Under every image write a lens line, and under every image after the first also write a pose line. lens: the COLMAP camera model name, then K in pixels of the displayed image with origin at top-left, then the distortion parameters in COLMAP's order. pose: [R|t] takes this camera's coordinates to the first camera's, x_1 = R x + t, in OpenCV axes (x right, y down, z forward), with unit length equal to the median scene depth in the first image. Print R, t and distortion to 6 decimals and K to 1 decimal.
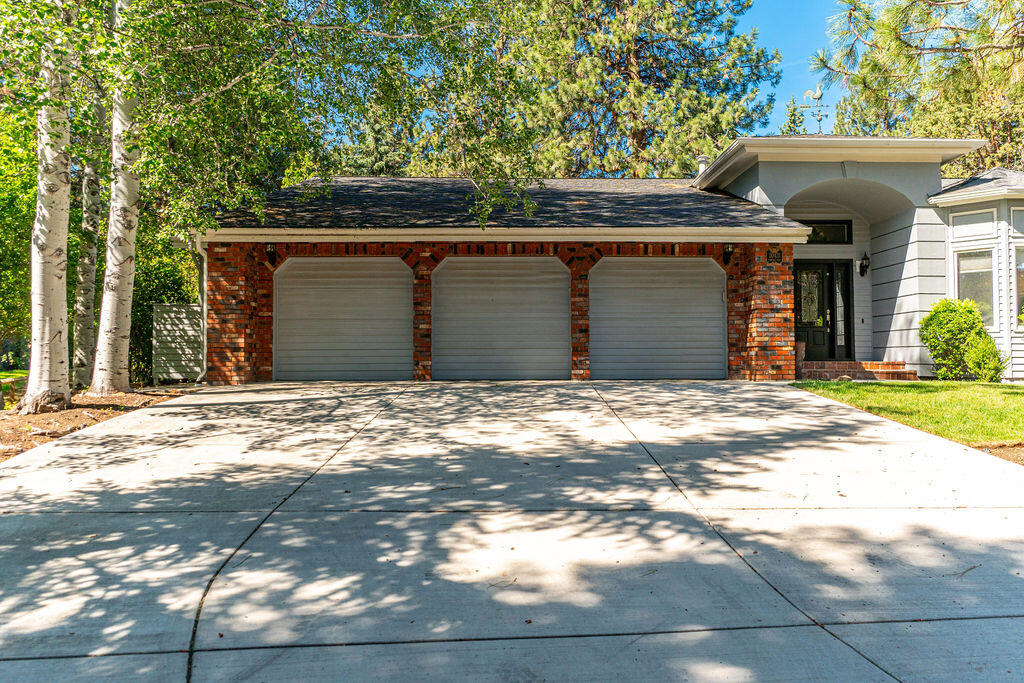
lens RADIAL K [[805.2, 0, 508.3], [0, 805.2, 337.4], [0, 0, 1]] dist [-0.004706, -0.003871]
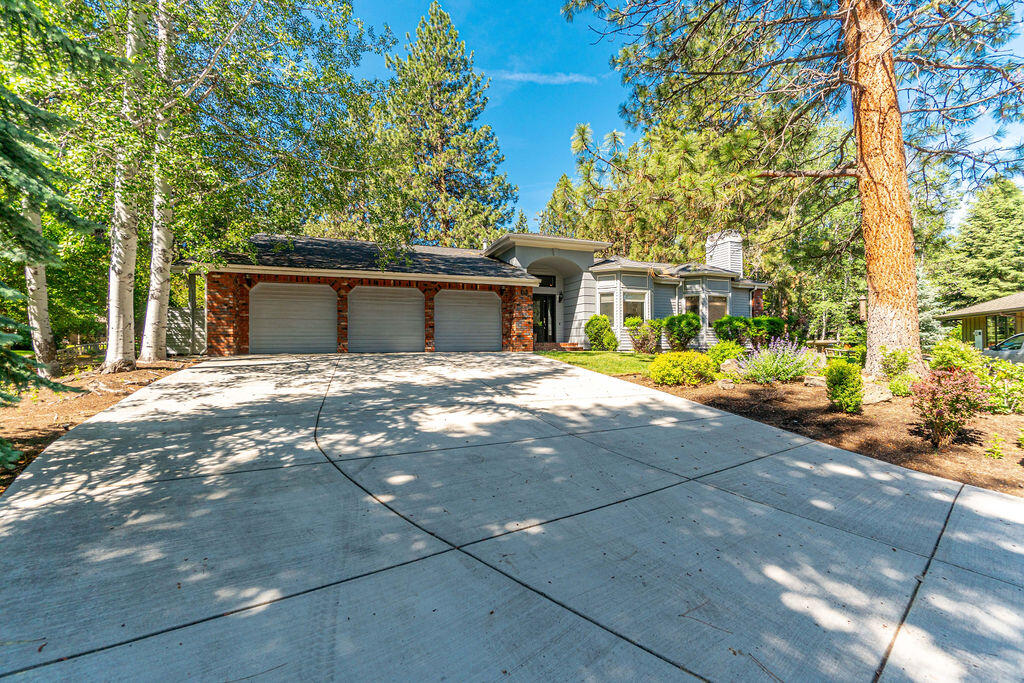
lens RADIAL K [[446.4, 0, 521.5], [0, 446.4, 343.7], [0, 0, 1]] dist [-0.008668, 0.003013]
pose [[0.938771, -0.001718, 0.344538, -0.075318], [-0.007889, 0.999618, 0.026480, 0.002354], [-0.344452, -0.027577, 0.938399, -0.091665]]
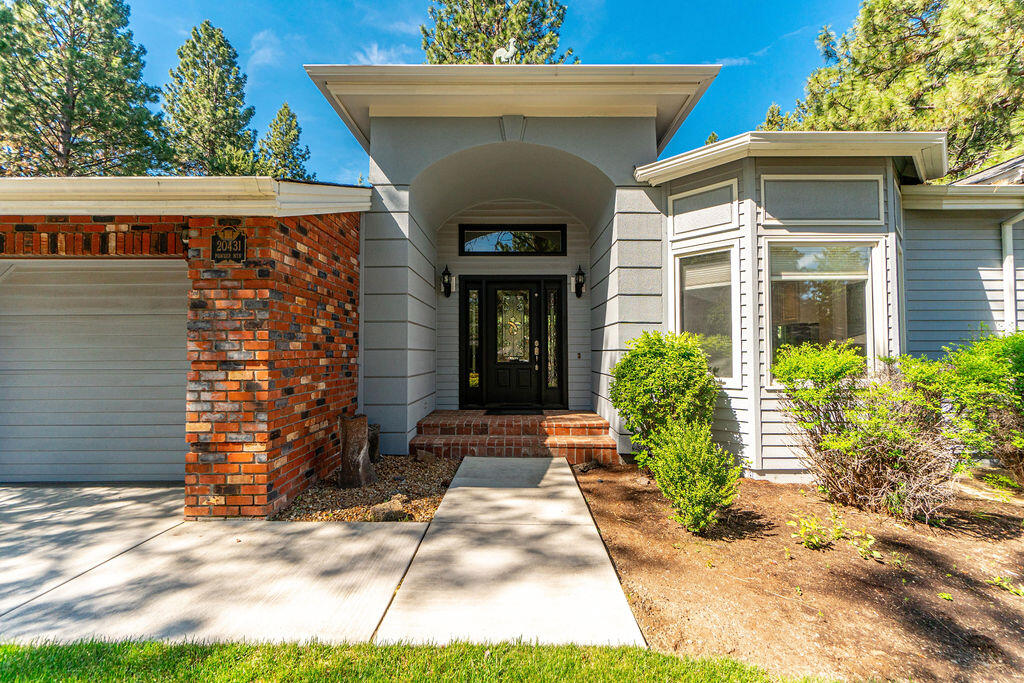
lens RADIAL K [[446.4, 0, 521.9], [0, 446.4, 337.1], [0, 0, 1]] dist [-0.008668, 0.003013]
pose [[0.999964, 0.000101, -0.008477, 0.487698], [-0.000109, 0.999999, -0.001002, -0.047818], [0.008477, 0.001003, 0.999964, 0.724041]]
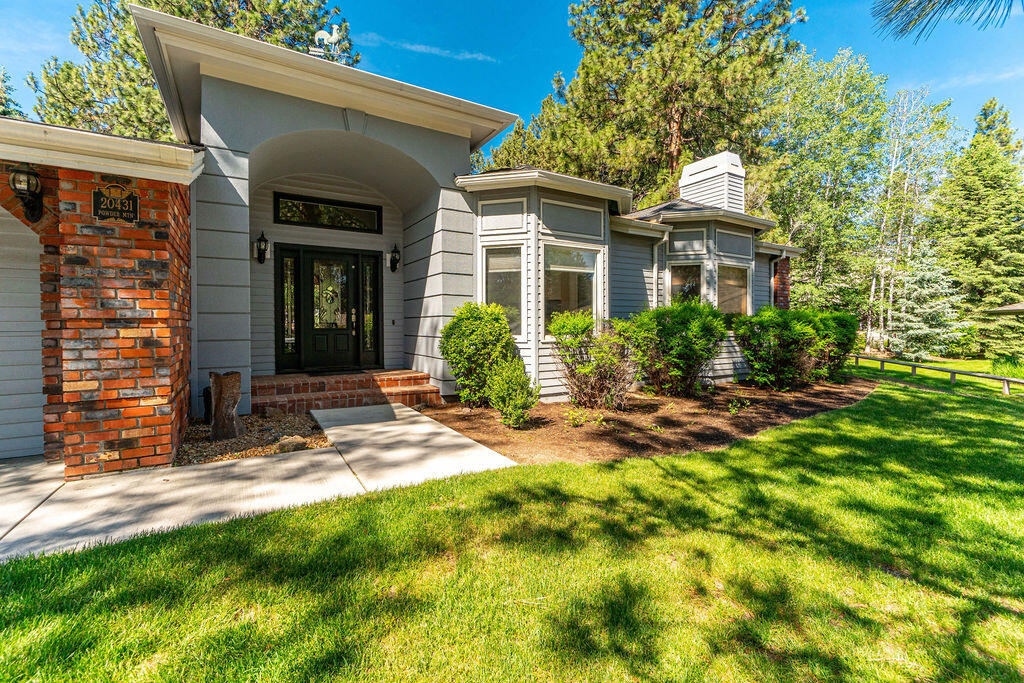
lens RADIAL K [[446.4, 0, 526.3], [0, 446.4, 327.2], [0, 0, 1]] dist [-0.008668, 0.003013]
pose [[0.852097, -0.003685, 0.523371, 0.386650], [-0.014309, 0.999437, 0.030335, -0.040853], [-0.523188, -0.033337, 0.851565, 0.636683]]
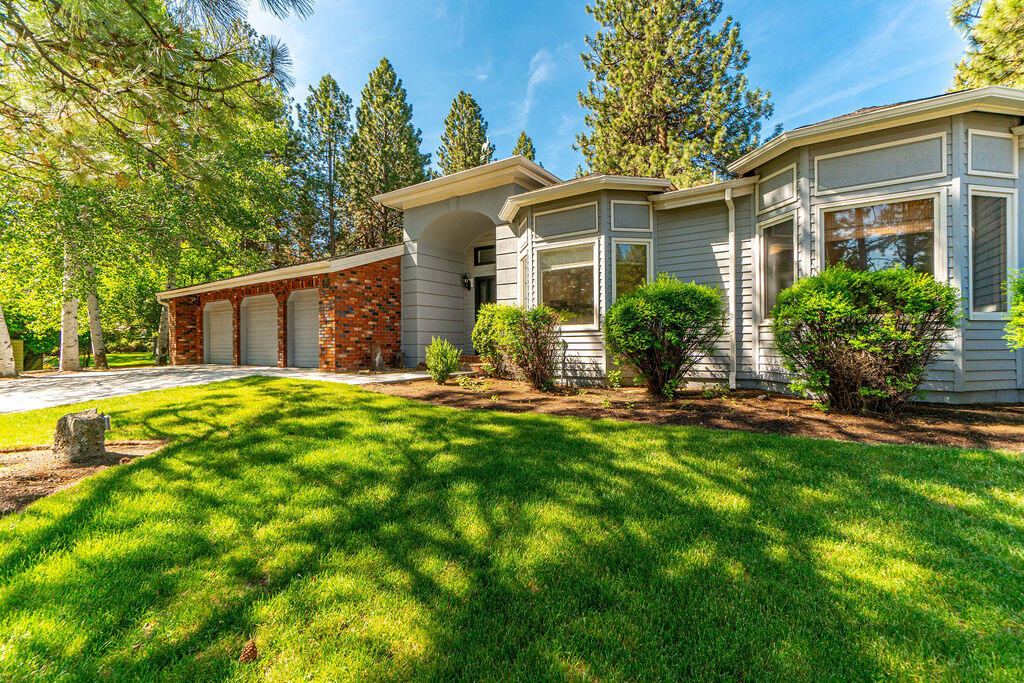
lens RADIAL K [[446.4, 0, 508.6], [0, 446.4, 341.1], [0, 0, 1]] dist [-0.008668, 0.003013]
pose [[0.820919, -0.006454, -0.571009, 0.997809], [0.027956, 0.999191, 0.028898, -0.014154], [0.570360, -0.039685, 0.820435, 0.529403]]
